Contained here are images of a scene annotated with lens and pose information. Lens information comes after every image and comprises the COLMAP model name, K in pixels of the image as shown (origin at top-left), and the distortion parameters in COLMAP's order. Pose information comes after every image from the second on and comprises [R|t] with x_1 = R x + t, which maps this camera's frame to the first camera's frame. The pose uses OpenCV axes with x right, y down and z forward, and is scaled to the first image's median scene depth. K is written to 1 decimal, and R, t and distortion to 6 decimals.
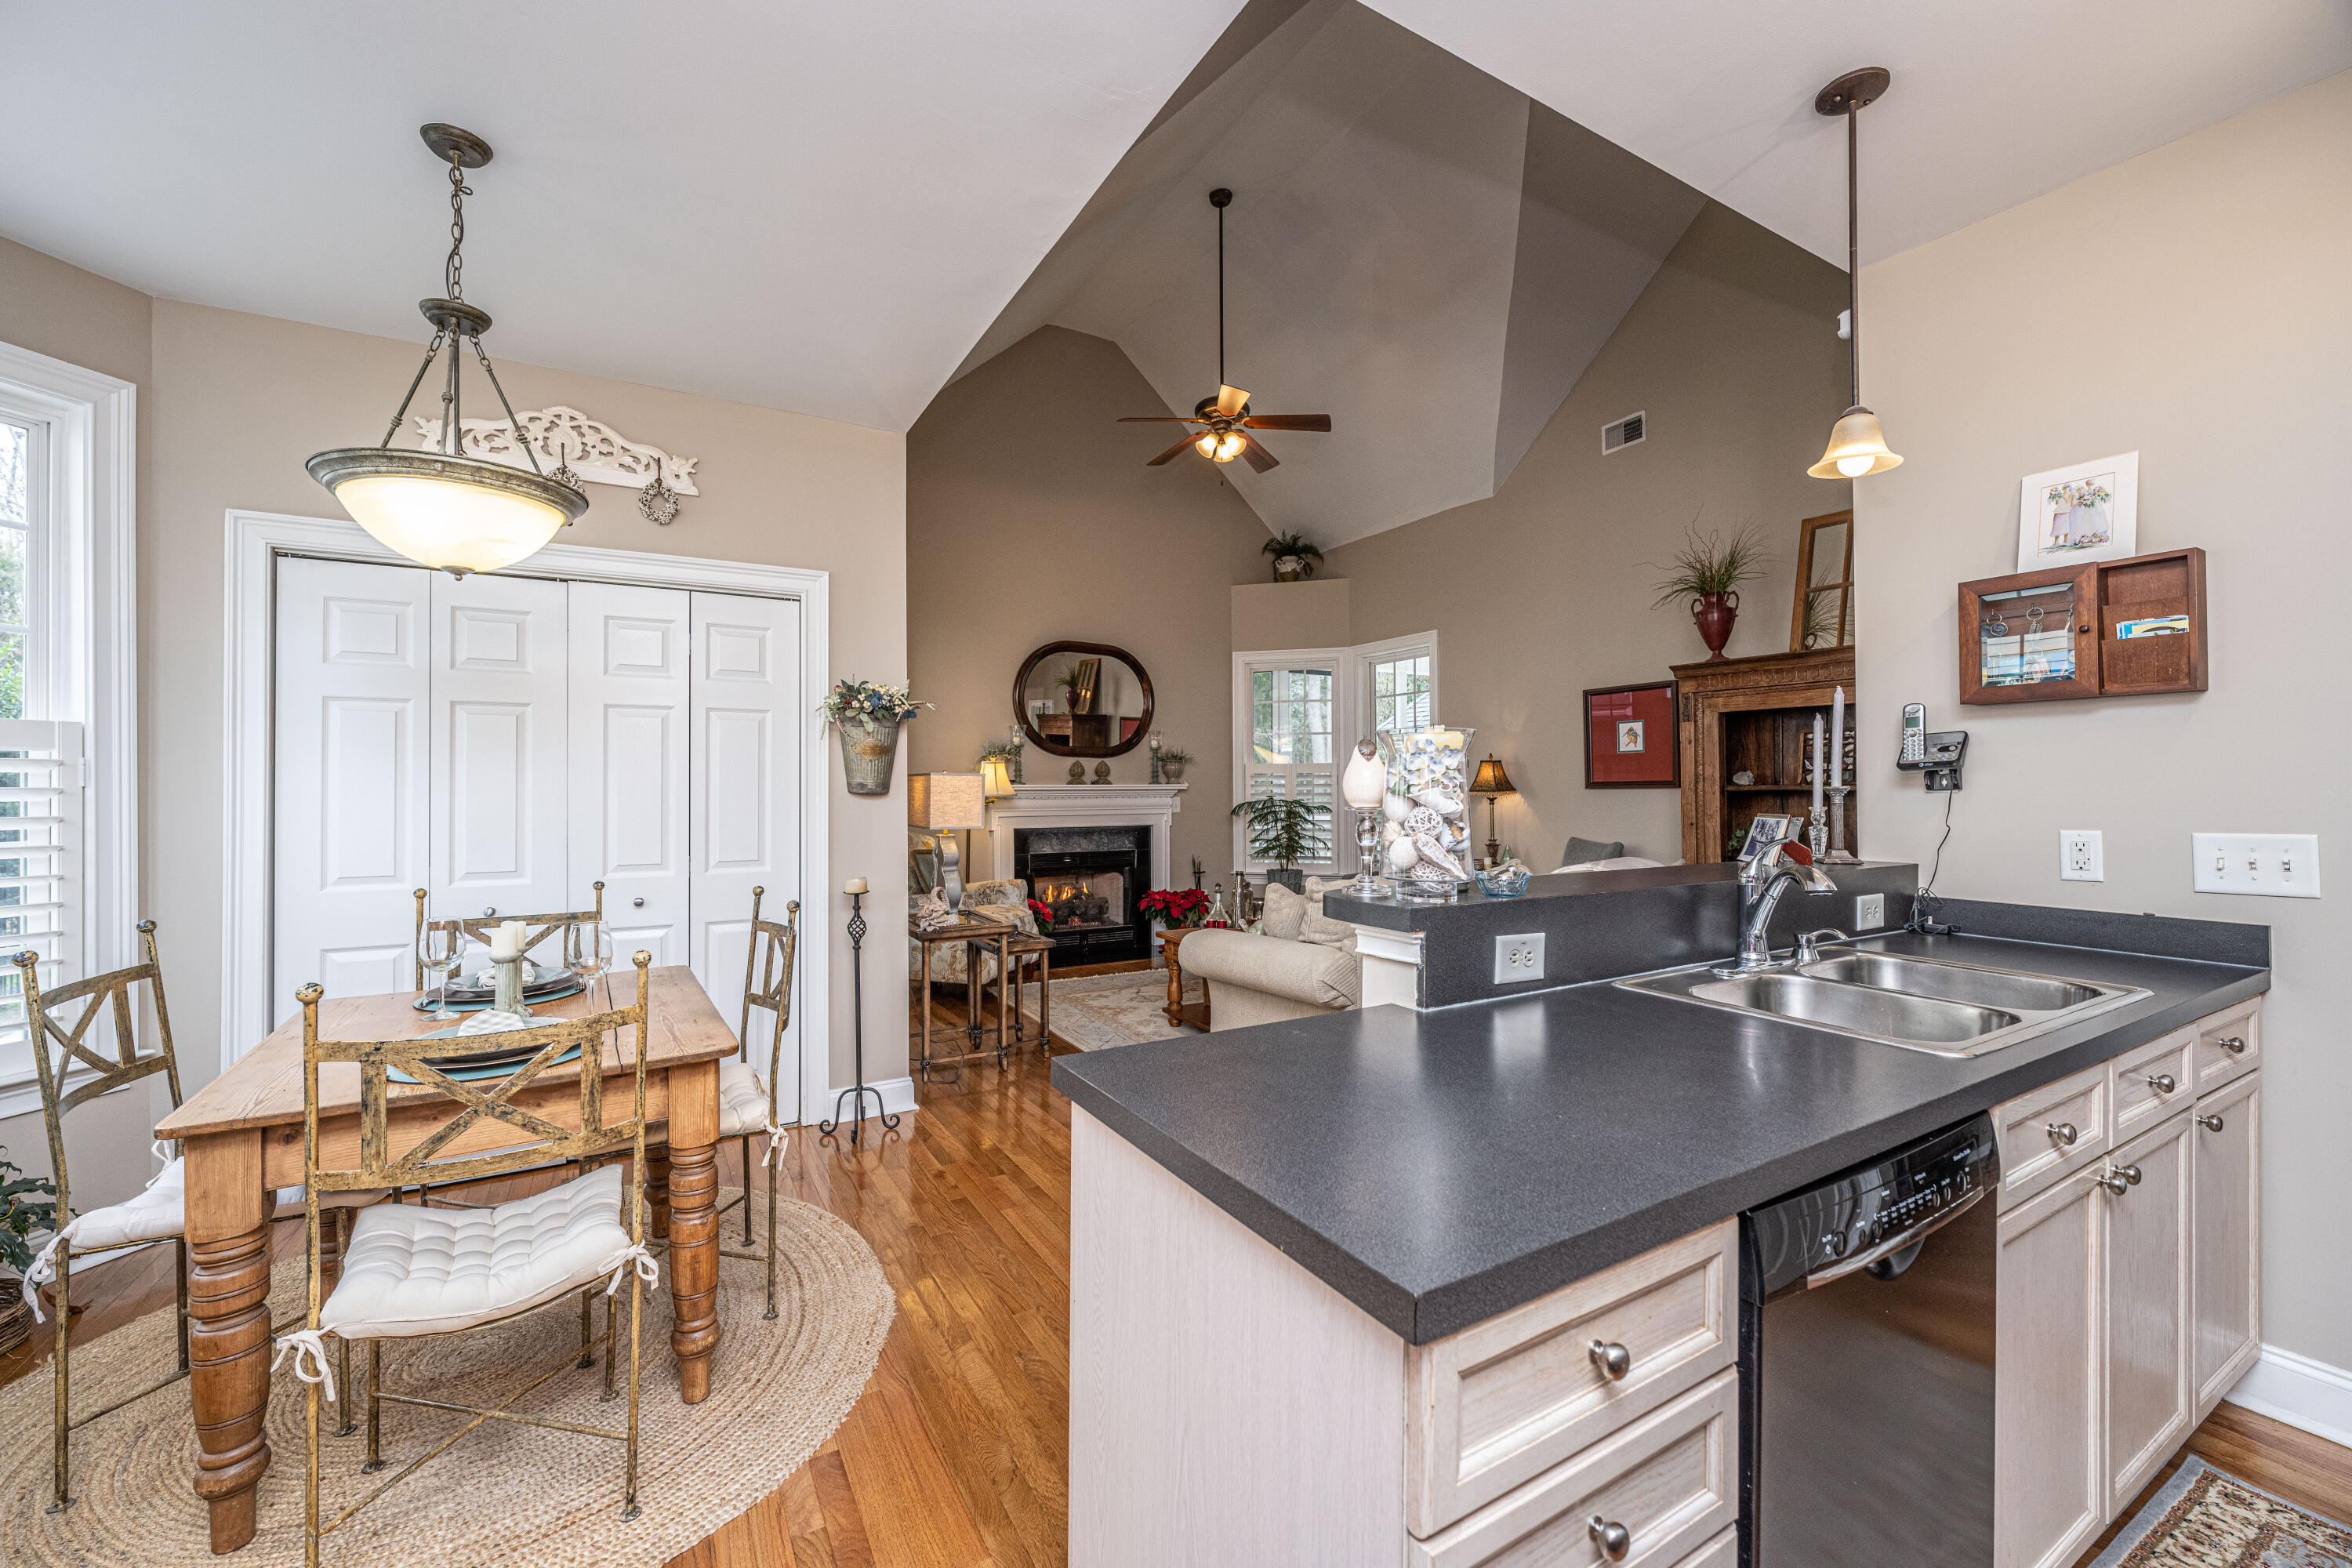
lens RADIAL K [[954.6, 0, 1174.5], [0, 954.6, 777.9], [0, 0, 1]] dist [-0.002275, 0.000740]
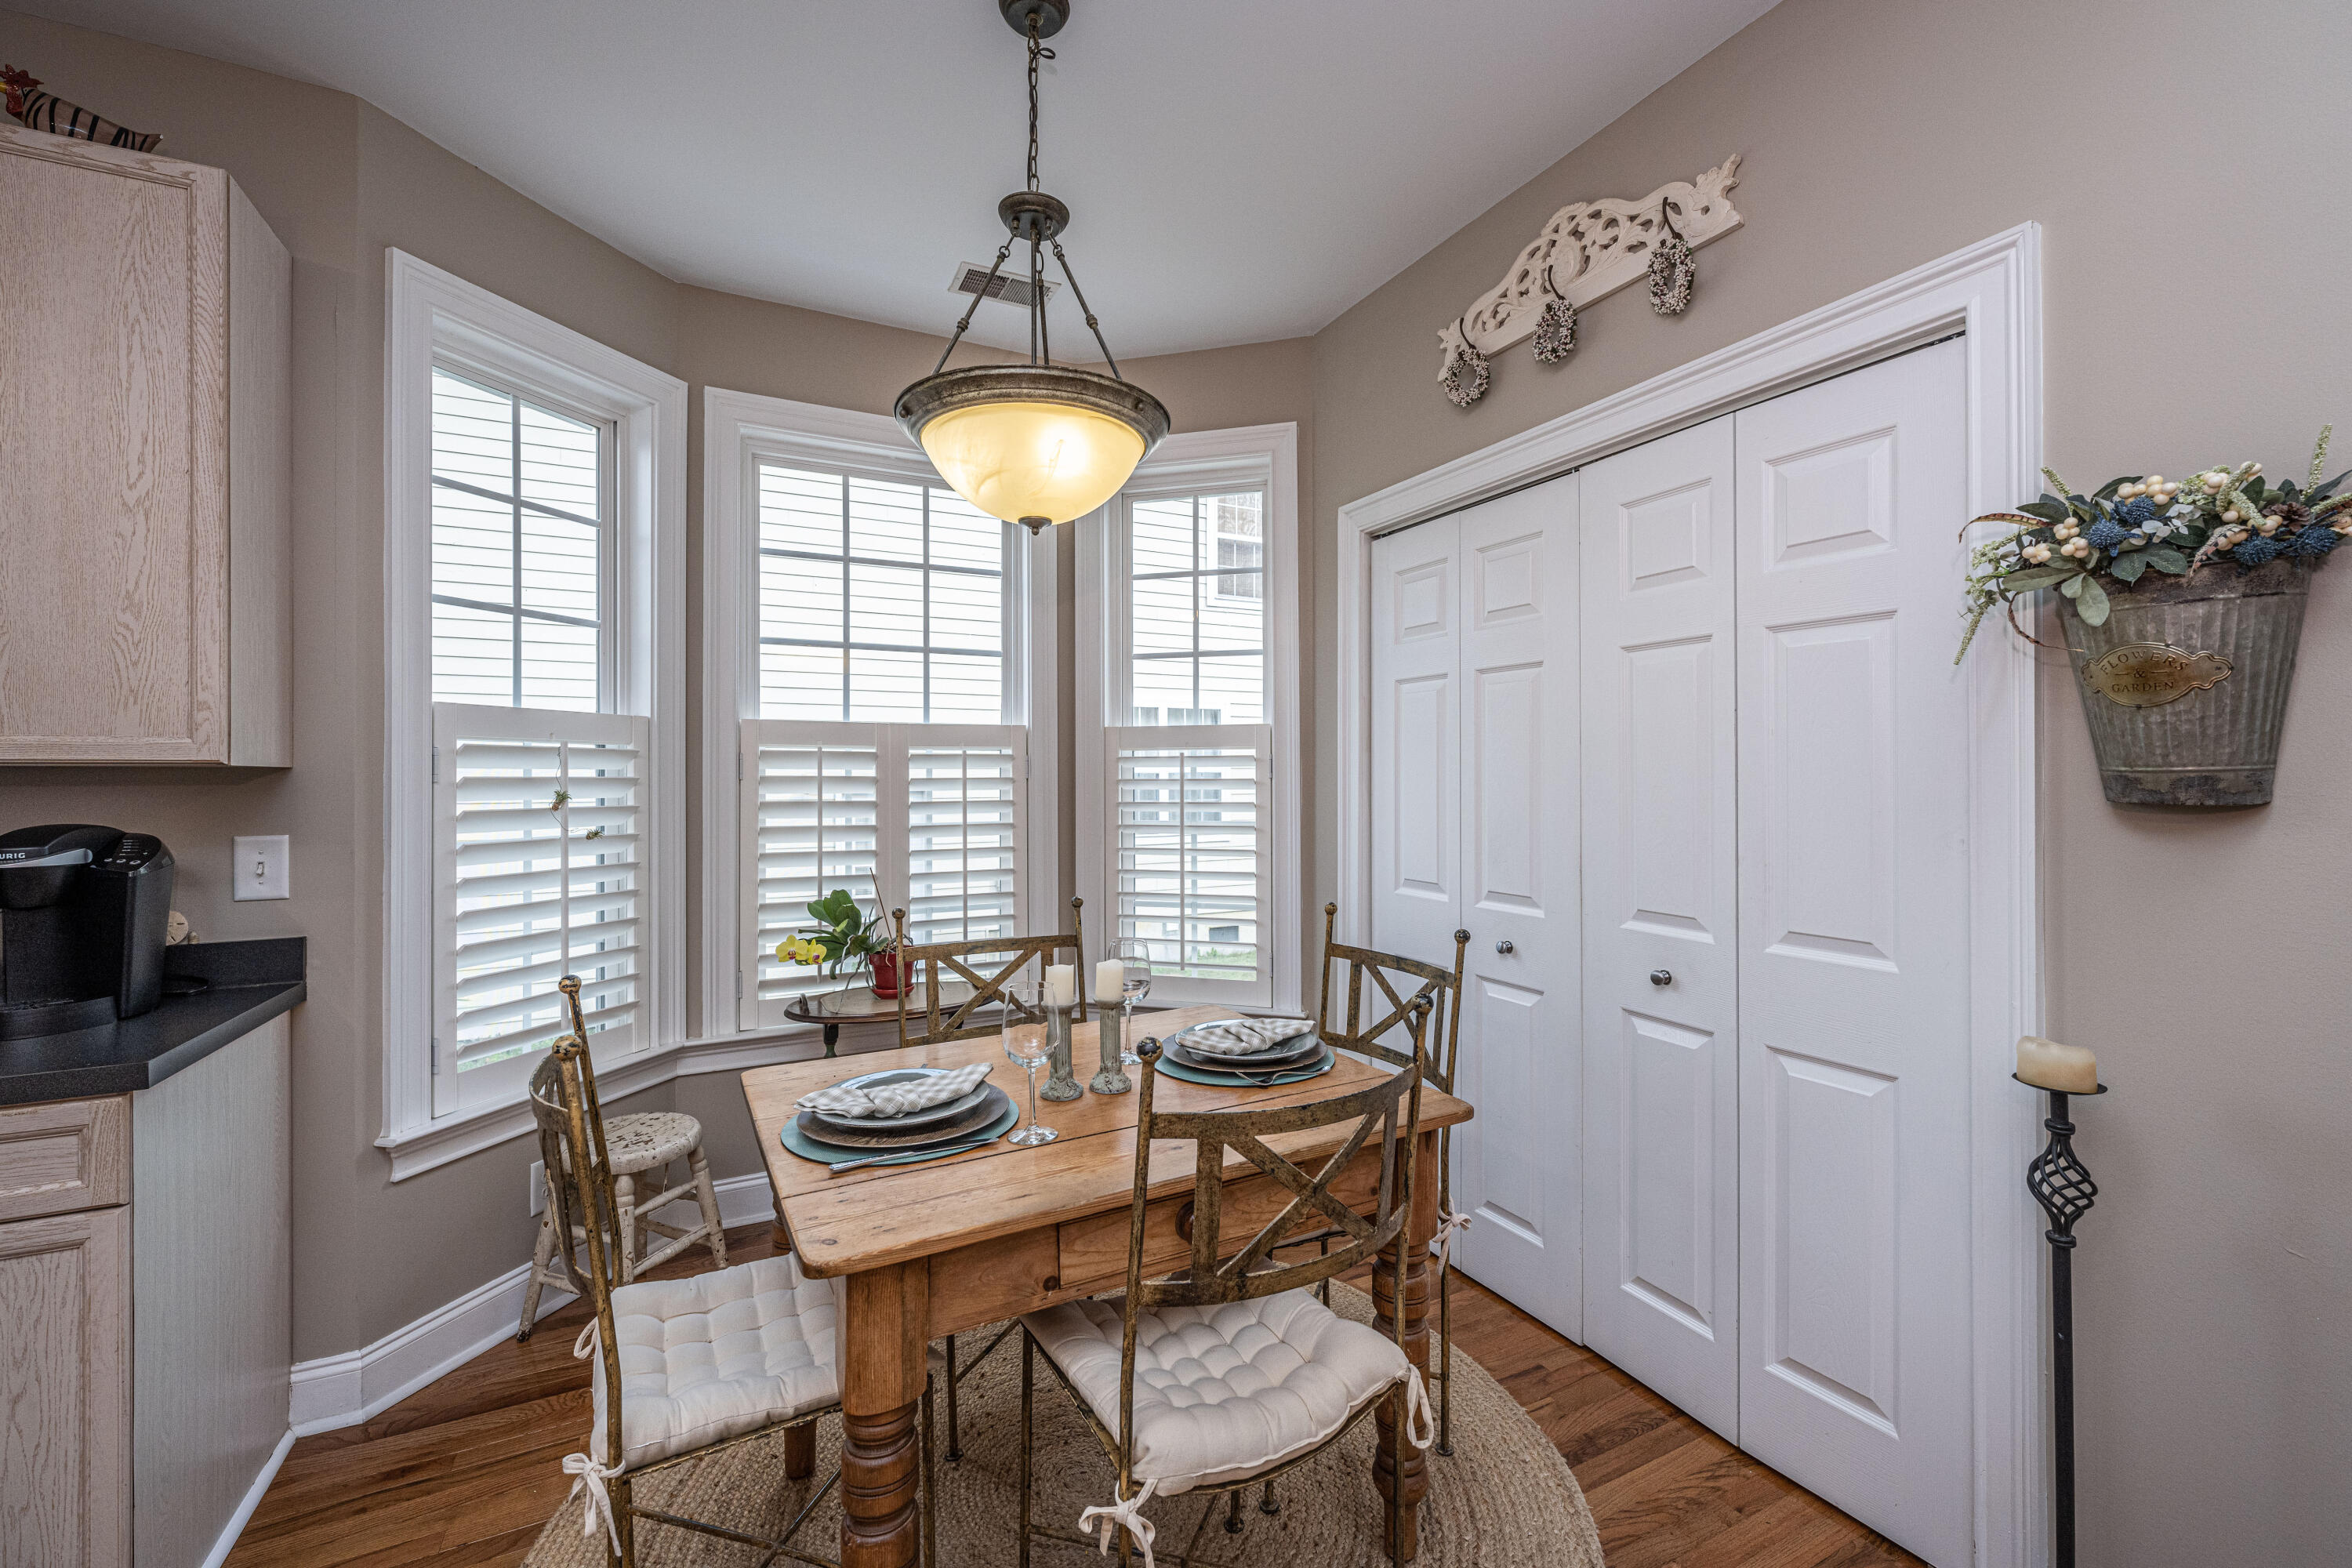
lens RADIAL K [[954.6, 0, 1214.8], [0, 954.6, 776.4], [0, 0, 1]] dist [-0.002275, 0.000740]
pose [[-0.034132, 0.005523, -0.999402, 0.030382], [0.011504, 0.999921, 0.005133, 0.000388], [0.999351, -0.011322, -0.034193, 0.685117]]
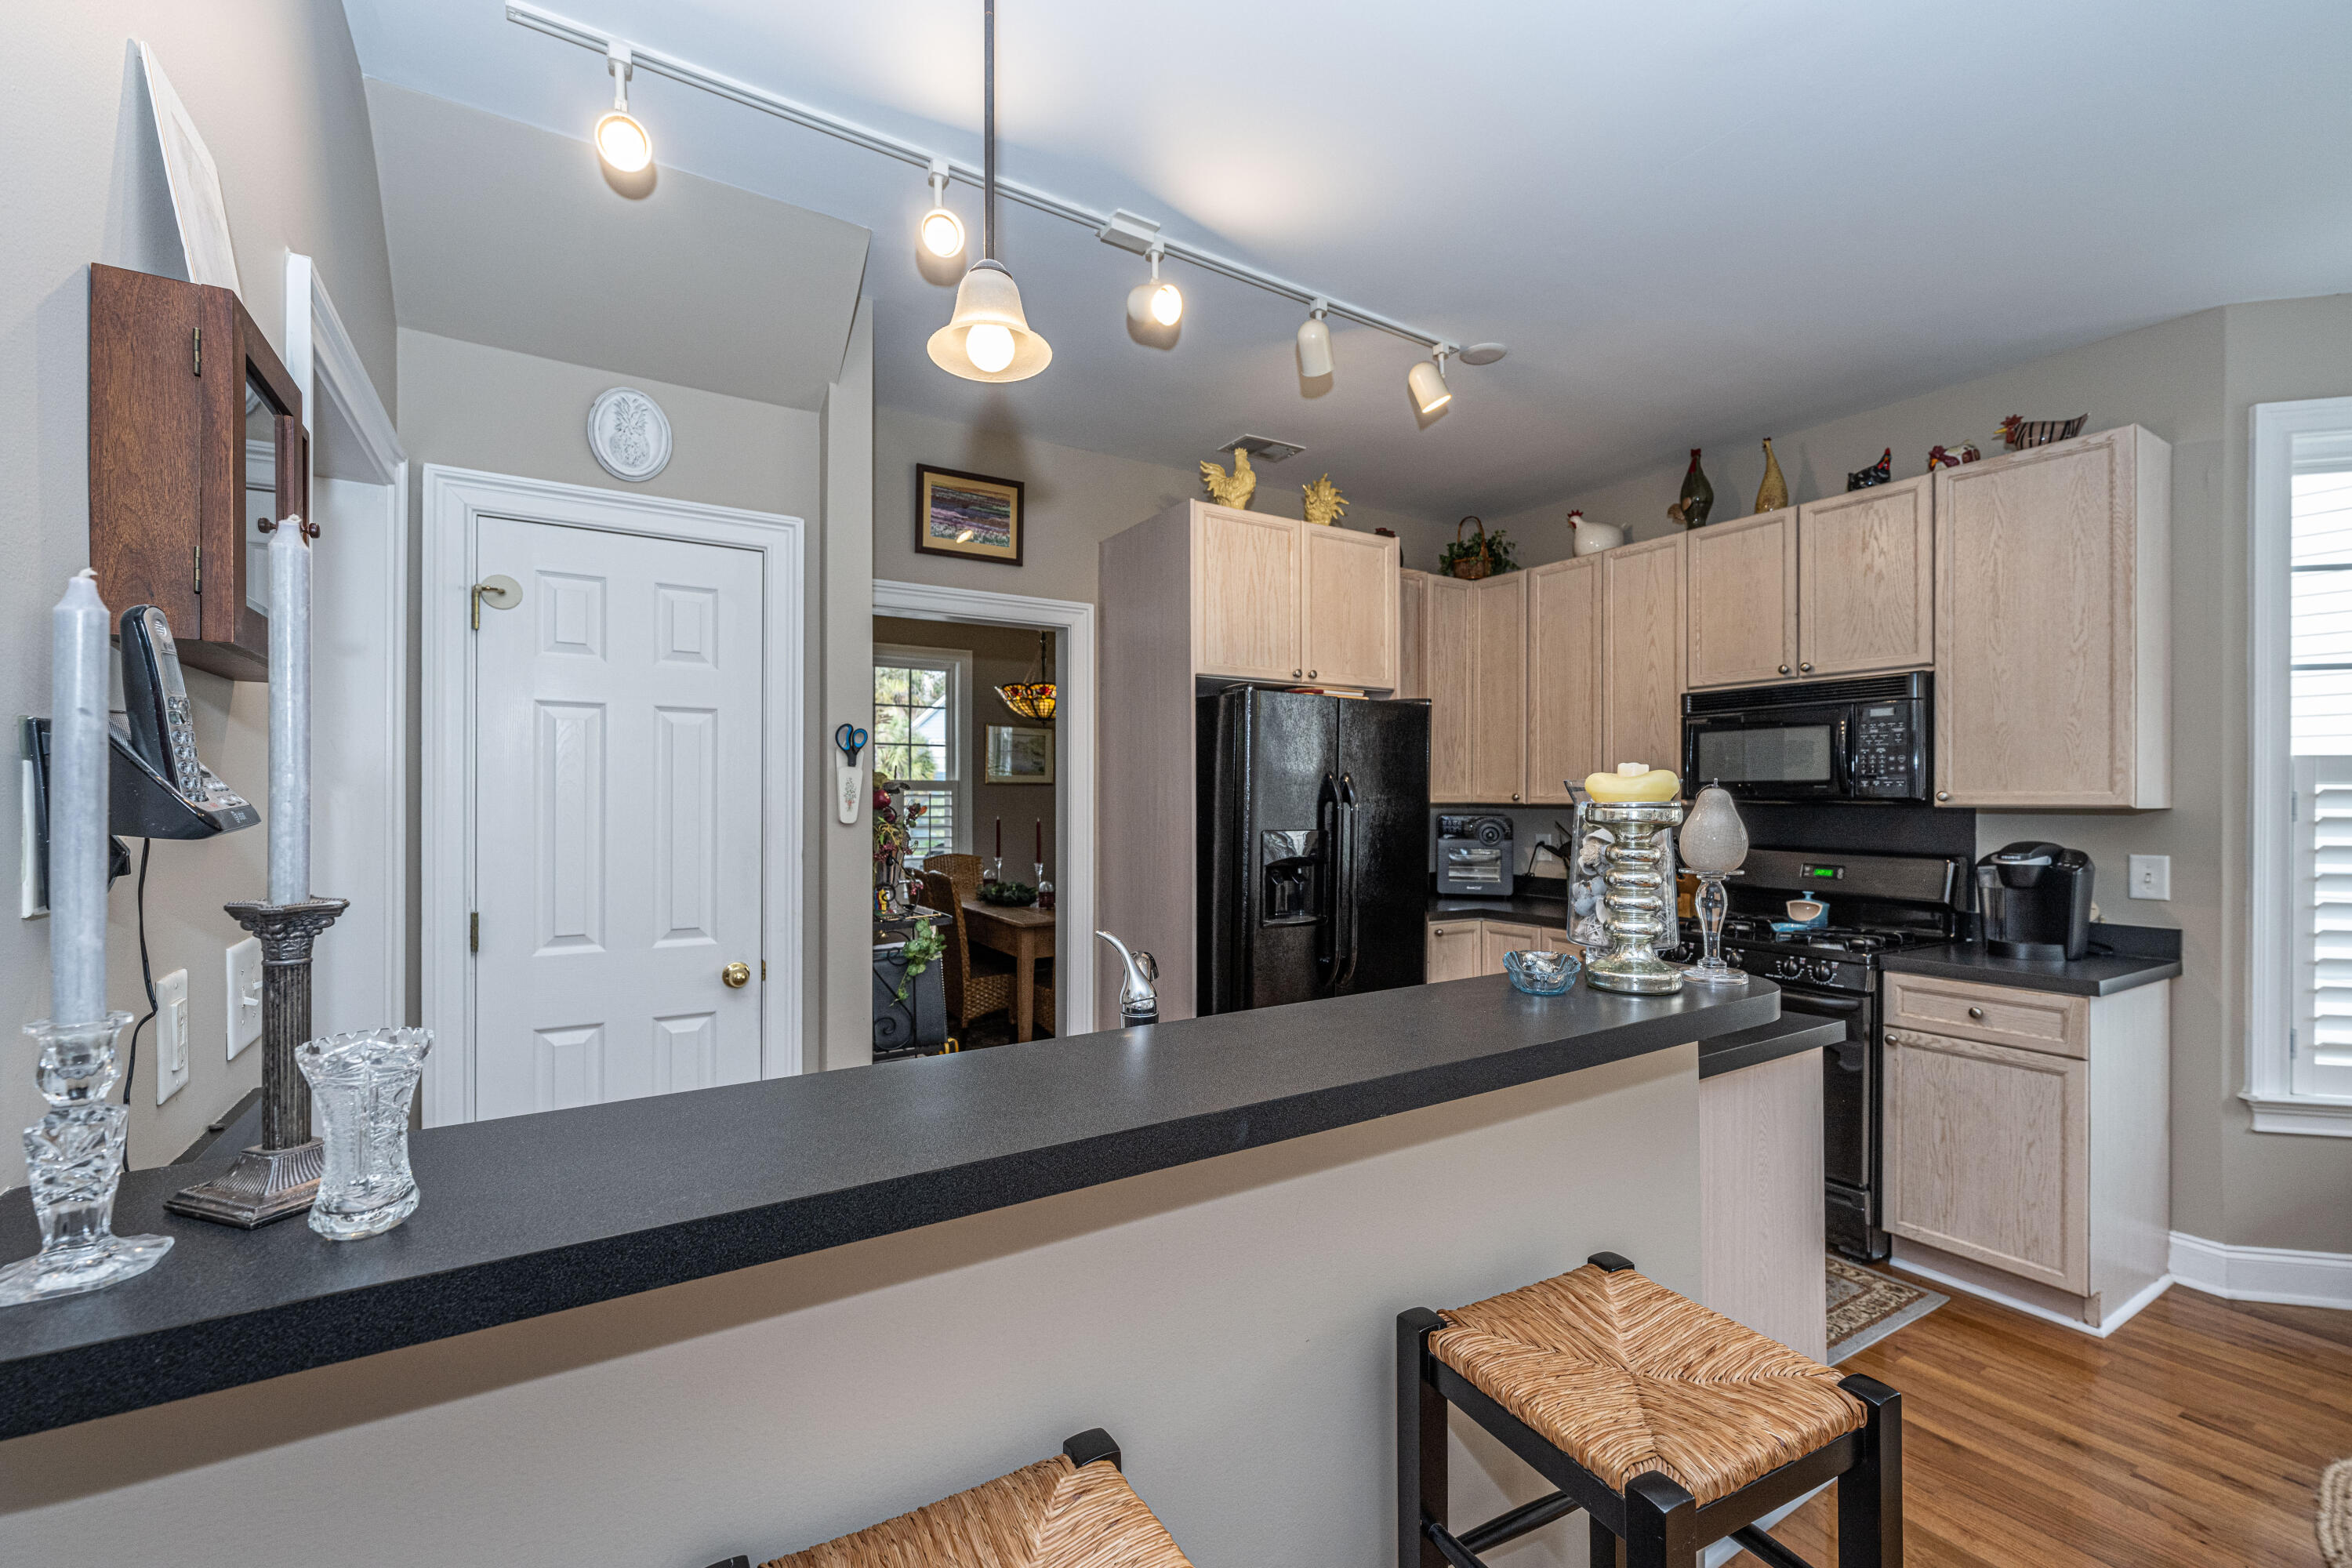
lens RADIAL K [[954.6, 0, 1129.5], [0, 954.6, 791.6], [0, 0, 1]] dist [-0.002275, 0.000740]
pose [[-0.999931, 0.001132, 0.011702, 0.337023], [0.001000, 0.999937, -0.011213, -0.013579], [-0.011714, -0.011201, -0.999869, 0.920104]]
